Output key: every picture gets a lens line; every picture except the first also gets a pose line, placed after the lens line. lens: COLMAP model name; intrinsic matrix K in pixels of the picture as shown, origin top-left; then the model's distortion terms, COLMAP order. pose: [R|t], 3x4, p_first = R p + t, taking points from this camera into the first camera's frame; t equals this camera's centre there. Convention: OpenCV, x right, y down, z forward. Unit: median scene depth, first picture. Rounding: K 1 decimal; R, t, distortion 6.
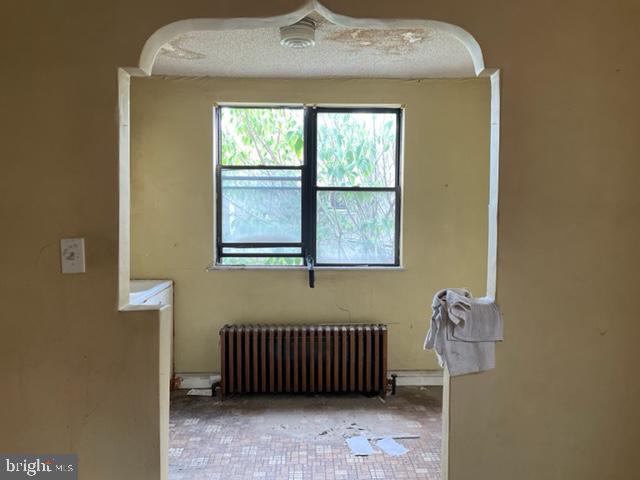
lens RADIAL K [[484.5, 0, 316.0], [0, 484.5, 229.2], [0, 0, 1]] dist [0.040252, -0.048137]
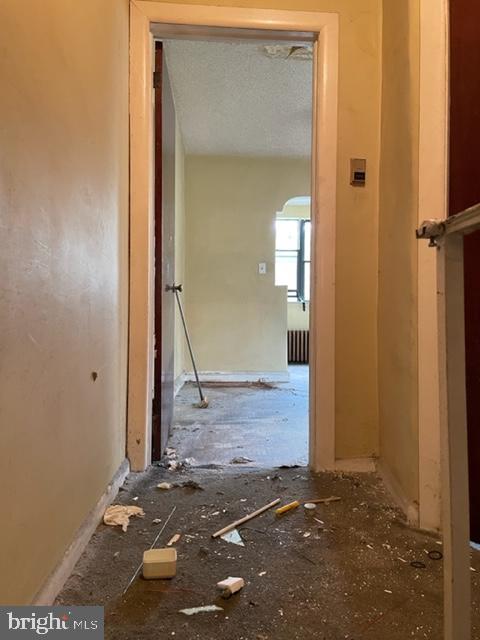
lens RADIAL K [[484.5, 0, 238.5], [0, 484.5, 319.7], [0, 0, 1]] dist [0.040252, -0.048137]
pose [[0.999954, 0.008599, 0.004338, -0.285328], [-0.008492, 0.999675, -0.024054, 0.207405], [-0.004543, 0.024016, 0.999701, -0.984112]]
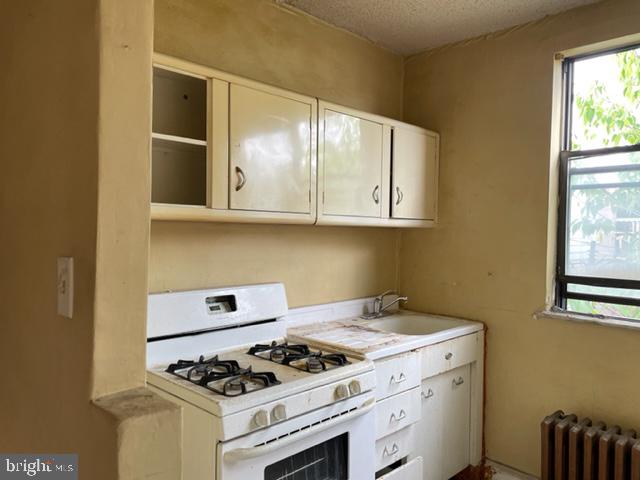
lens RADIAL K [[484.5, 0, 320.5], [0, 484.5, 234.3], [0, 0, 1]] dist [0.040252, -0.048137]
pose [[0.660244, 0.018790, -0.750816, 0.070364], [-0.036104, 0.999325, -0.006740, -0.009675], [0.750183, 0.031557, 0.660477, 0.352498]]
